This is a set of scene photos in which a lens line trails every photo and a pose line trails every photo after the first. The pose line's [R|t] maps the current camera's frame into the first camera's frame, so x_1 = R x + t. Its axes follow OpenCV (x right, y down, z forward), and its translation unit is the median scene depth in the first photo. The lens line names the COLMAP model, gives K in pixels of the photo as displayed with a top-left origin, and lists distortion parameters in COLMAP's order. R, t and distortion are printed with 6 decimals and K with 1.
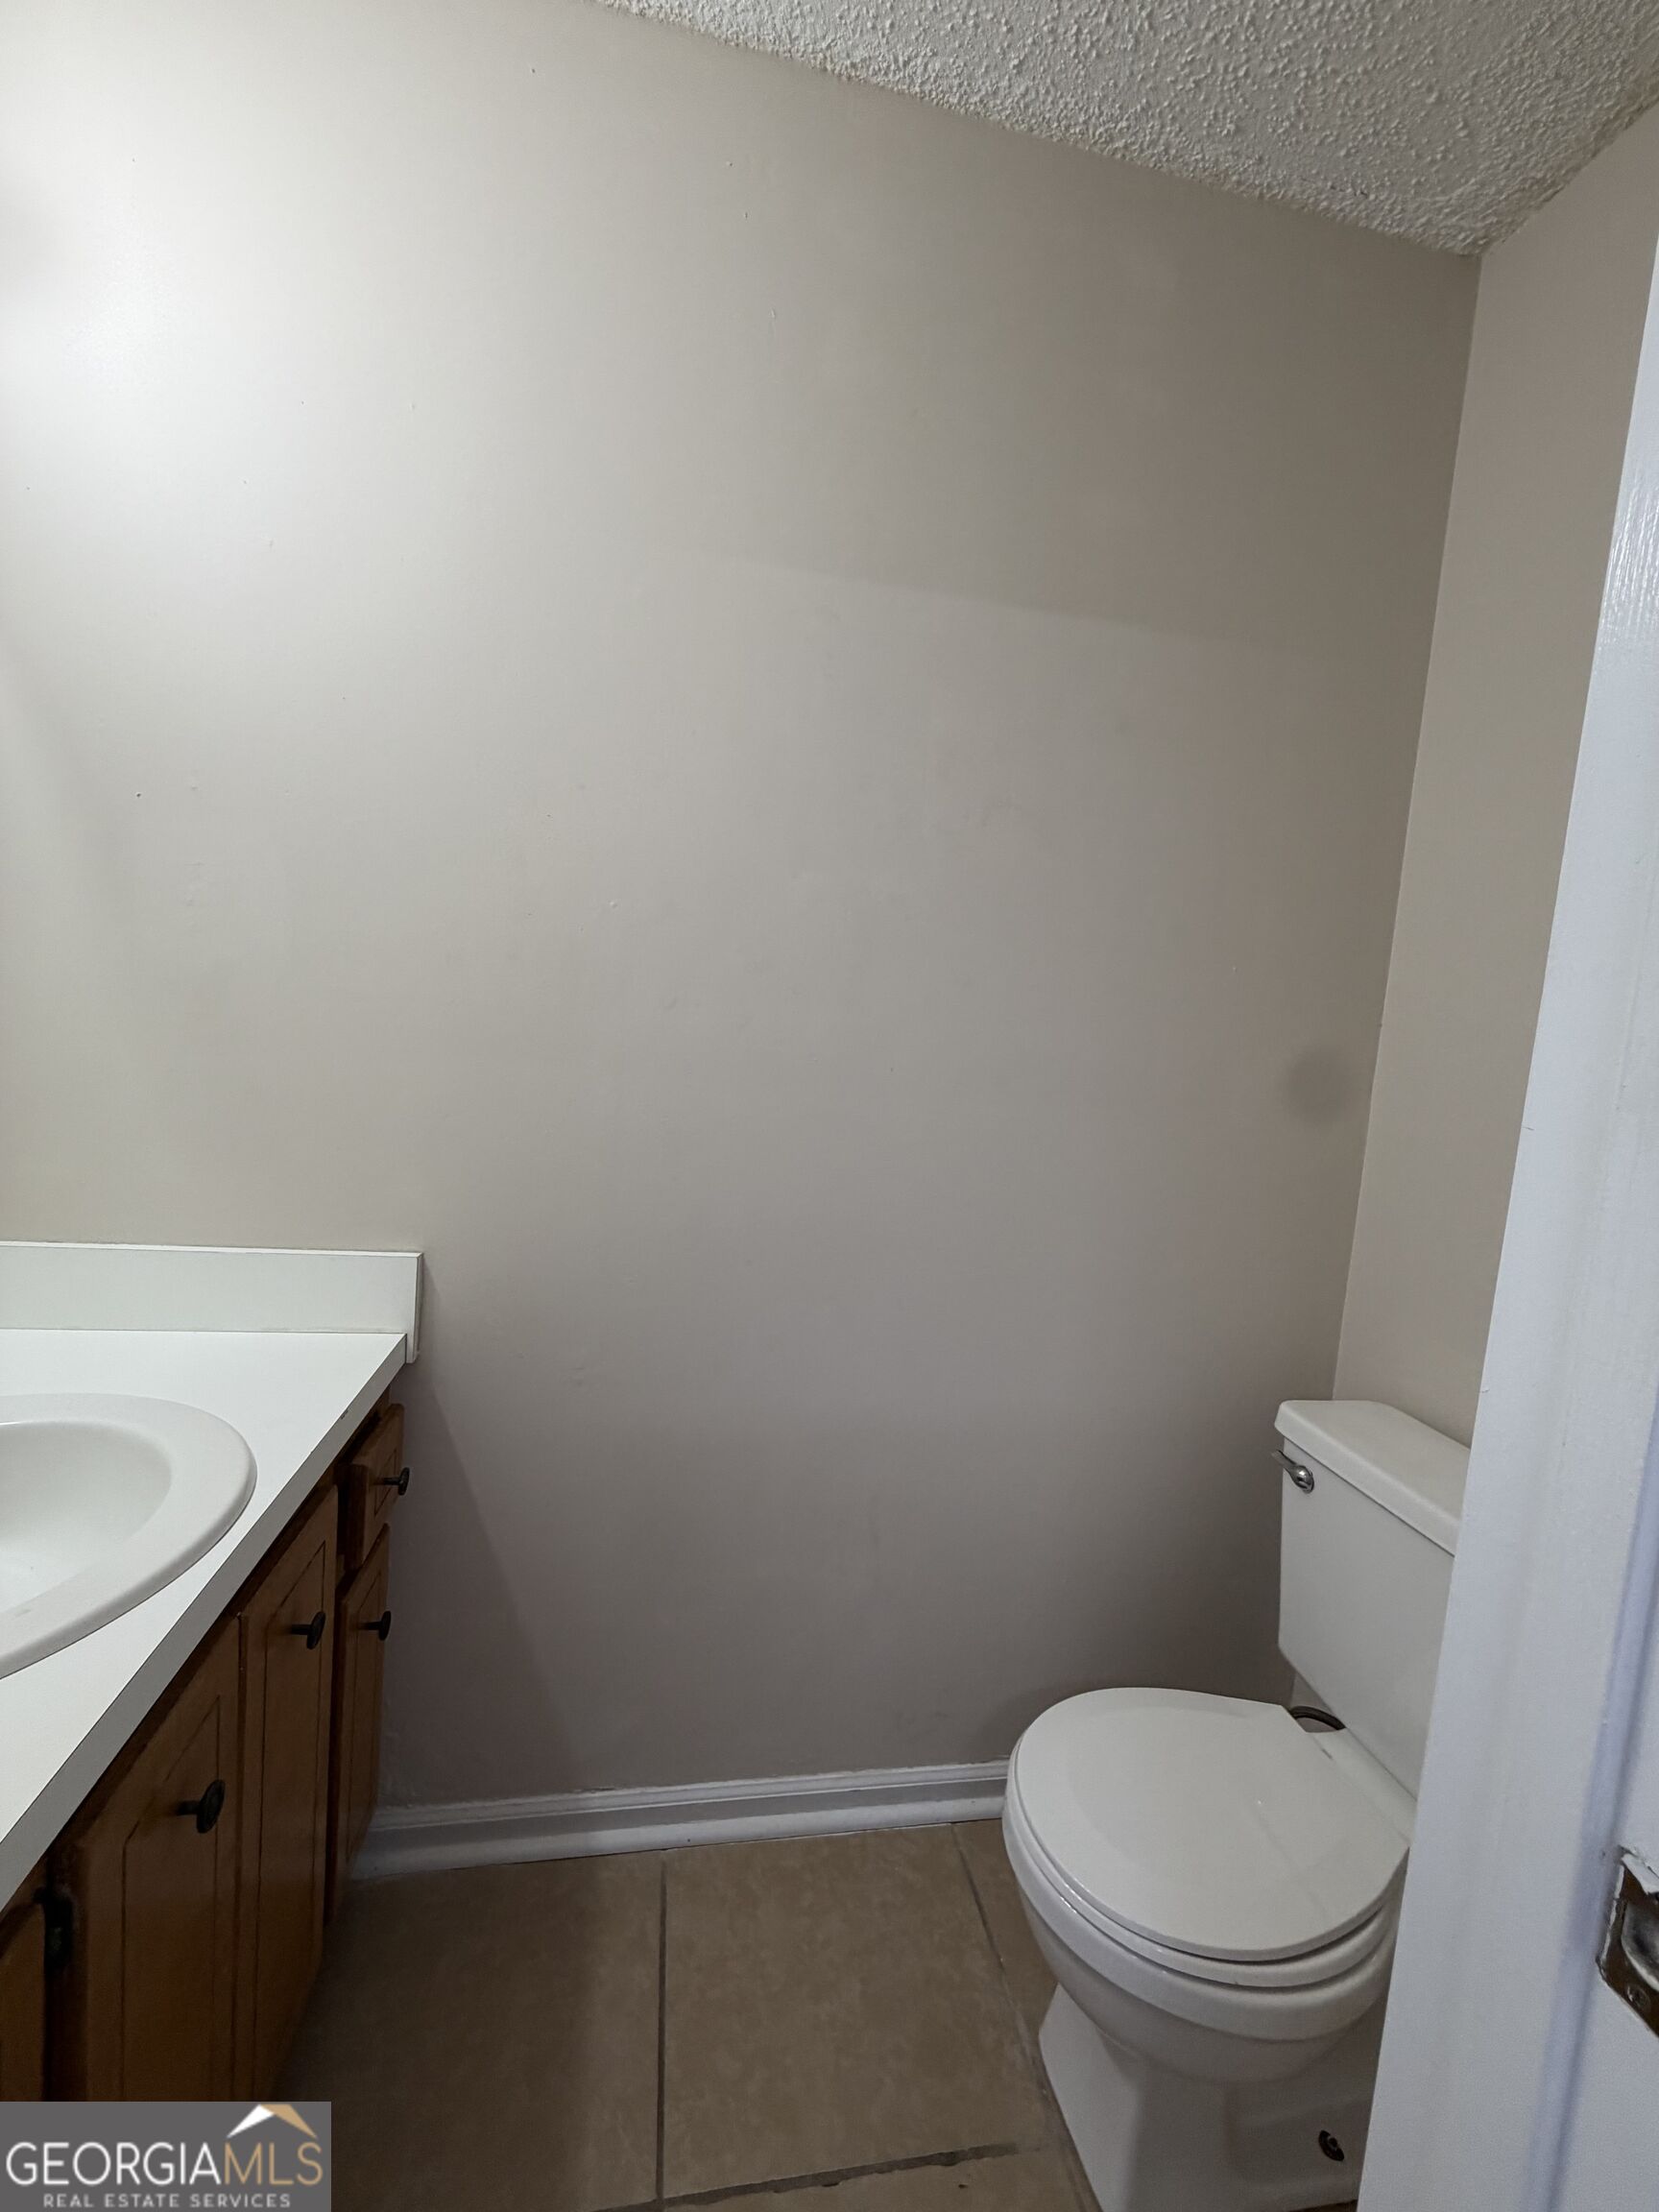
lens RADIAL K [[881.3, 0, 837.8], [0, 881.3, 1093.4], [0, 0, 1]] dist [-0.000197, -0.000084]
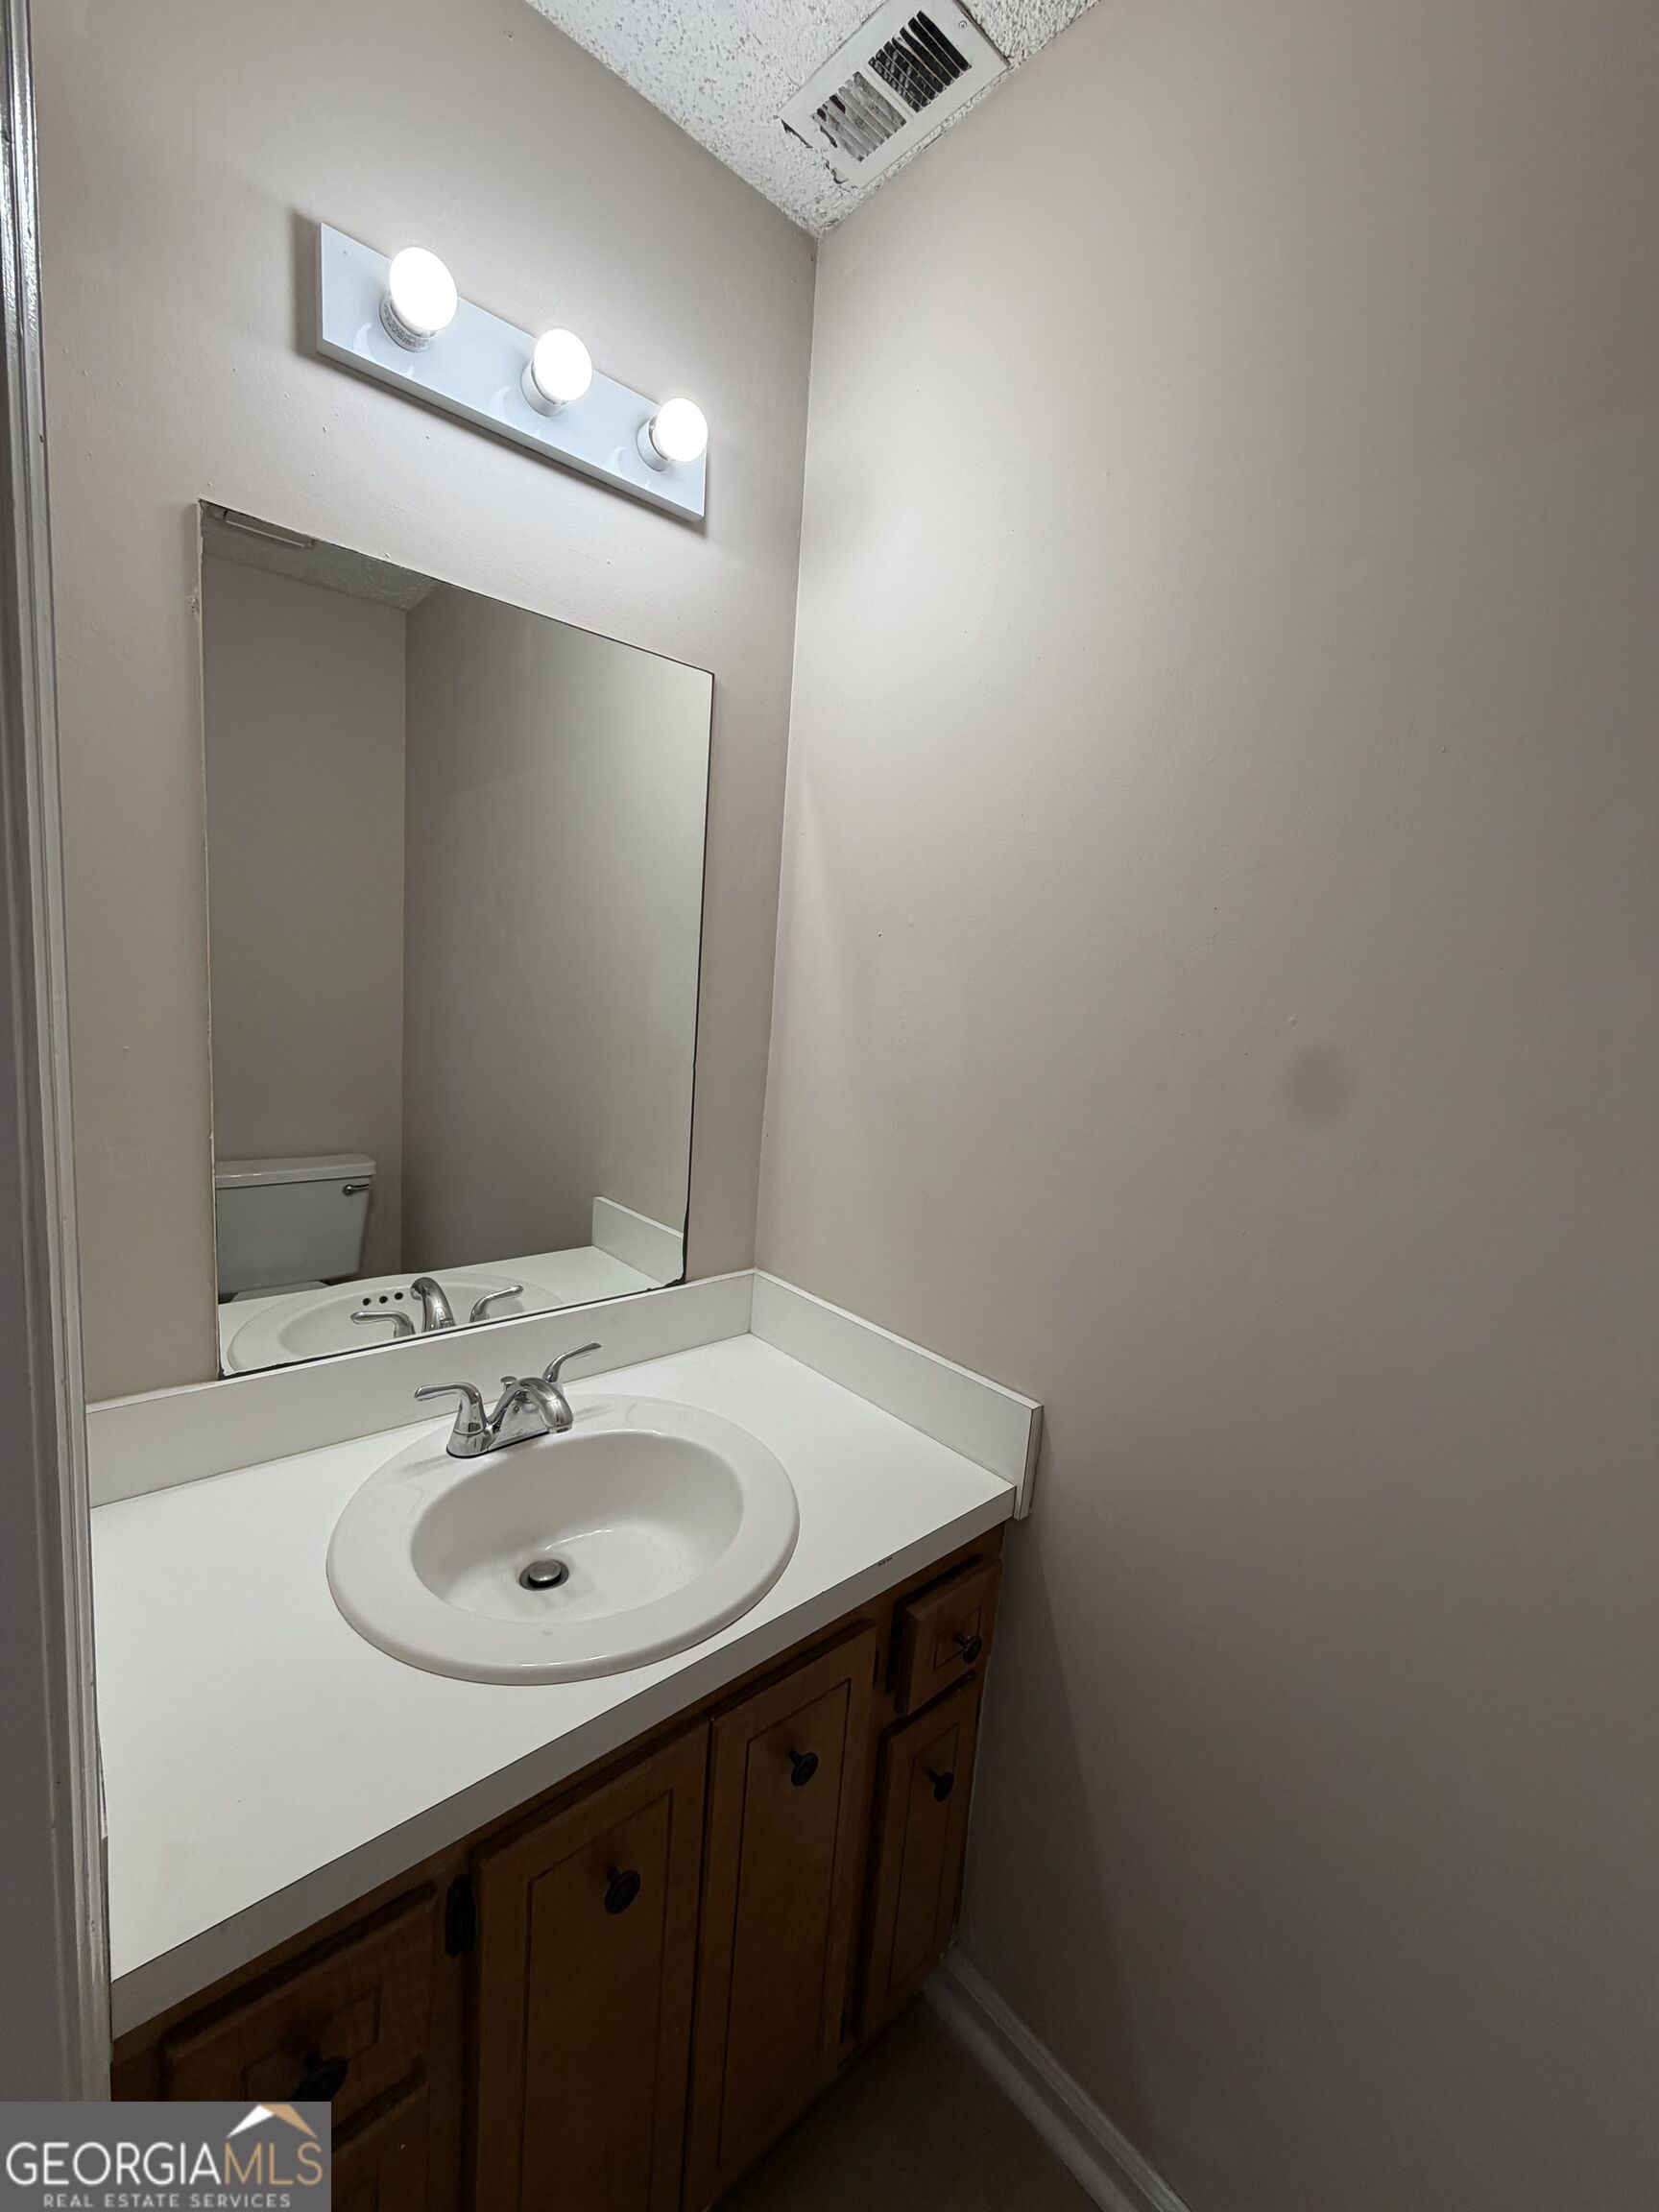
lens RADIAL K [[881.3, 0, 831.7], [0, 881.3, 1095.0], [0, 0, 1]] dist [-0.000197, -0.000084]
pose [[0.520649, 0.070017, -0.850895, 0.161391], [-0.103750, 0.994434, 0.018345, -0.127778], [0.847444, 0.078729, 0.525015, 0.311982]]
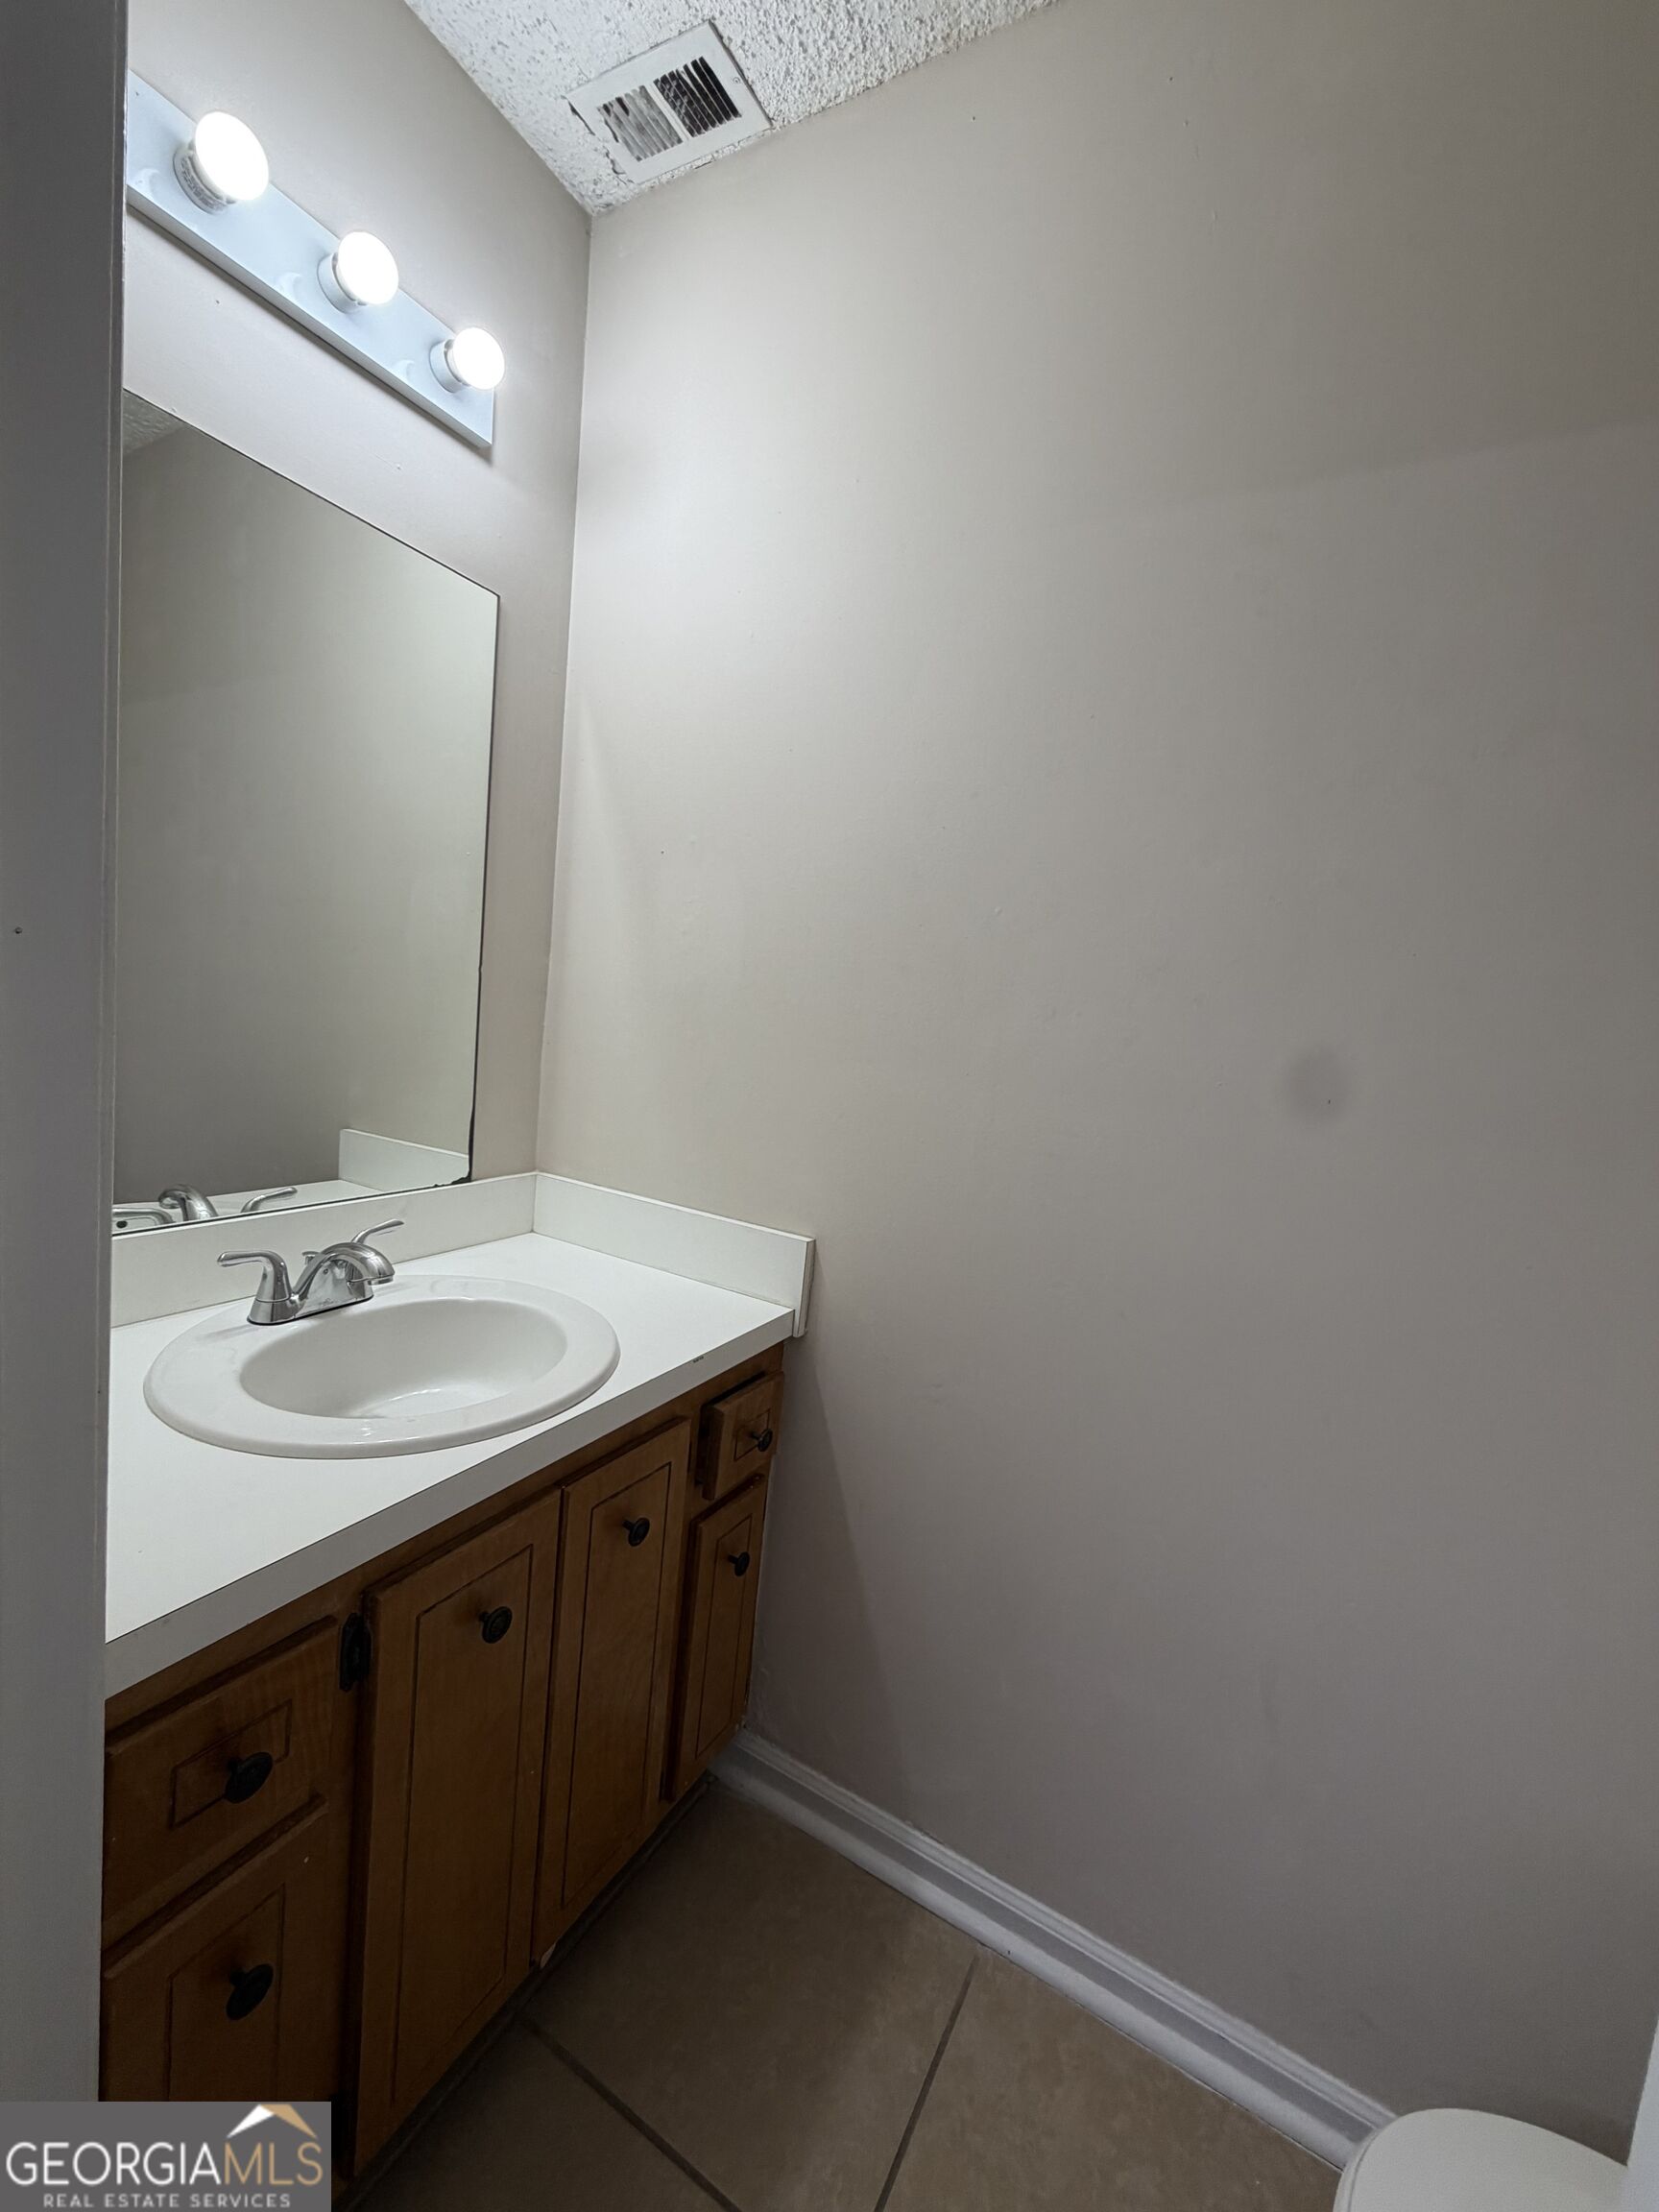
lens RADIAL K [[881.3, 0, 831.6], [0, 881.3, 1094.8], [0, 0, 1]] dist [-0.000197, -0.000084]
pose [[0.768924, 0.056759, -0.636816, 0.228417], [-0.088019, 0.995965, -0.017510, 0.019045], [0.633252, 0.069516, 0.770817, 0.154411]]
